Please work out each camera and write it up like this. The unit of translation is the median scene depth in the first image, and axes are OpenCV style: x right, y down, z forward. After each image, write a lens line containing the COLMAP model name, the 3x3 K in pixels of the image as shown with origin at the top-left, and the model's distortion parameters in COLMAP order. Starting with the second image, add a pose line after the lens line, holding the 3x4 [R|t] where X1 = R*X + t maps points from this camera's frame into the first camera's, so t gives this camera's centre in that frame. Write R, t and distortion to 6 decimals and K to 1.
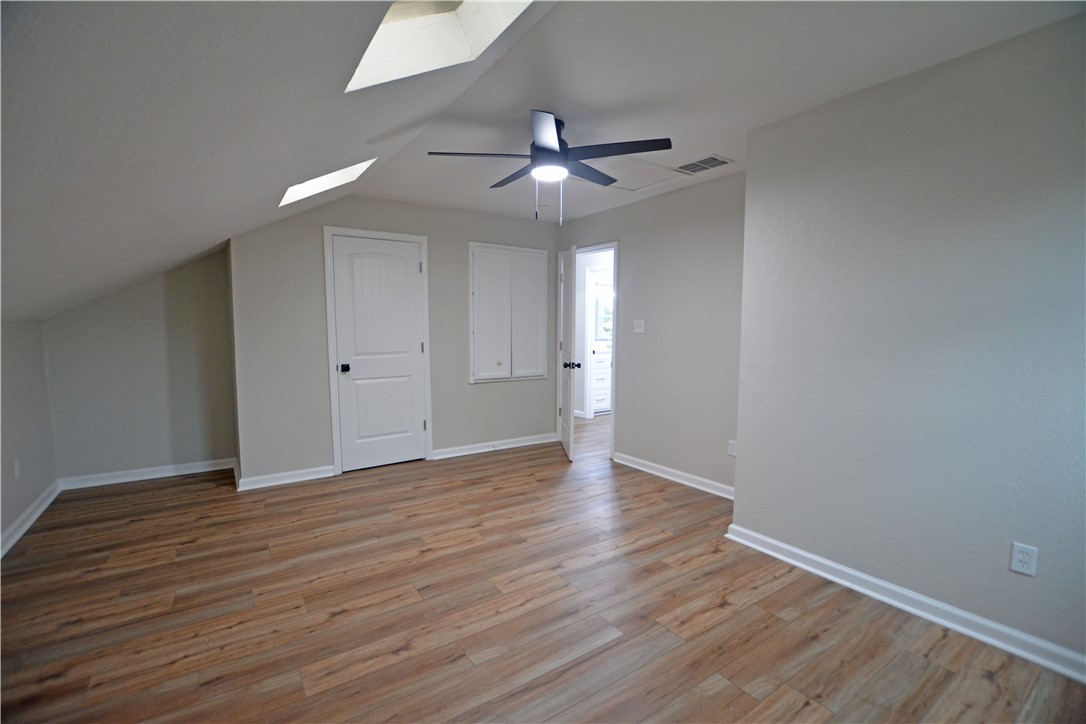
lens RADIAL K [[480.7, 0, 541.7], [0, 480.7, 363.2], [0, 0, 1]] dist [-0.000994, 0.000021]
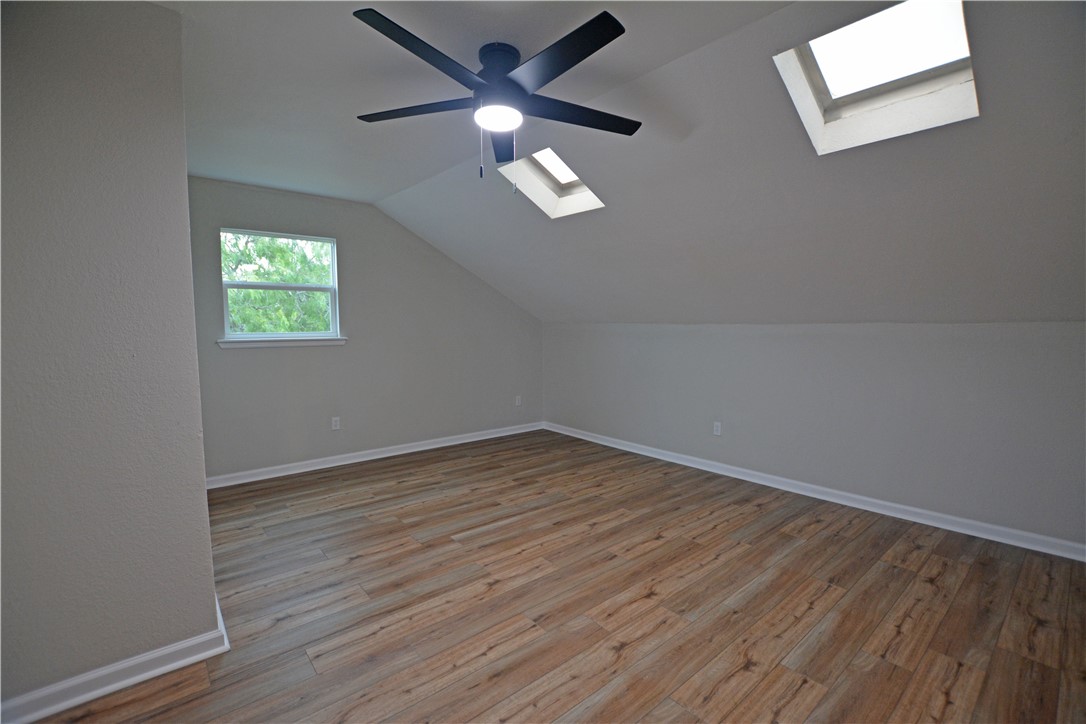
lens RADIAL K [[480.7, 0, 544.1], [0, 480.7, 361.8], [0, 0, 1]] dist [-0.000994, 0.000021]
pose [[-0.994695, 0.008207, -0.102541, 0.027273], [-0.007591, 0.988239, 0.152731, -0.151934], [0.102588, 0.152699, -0.982934, 1.973755]]
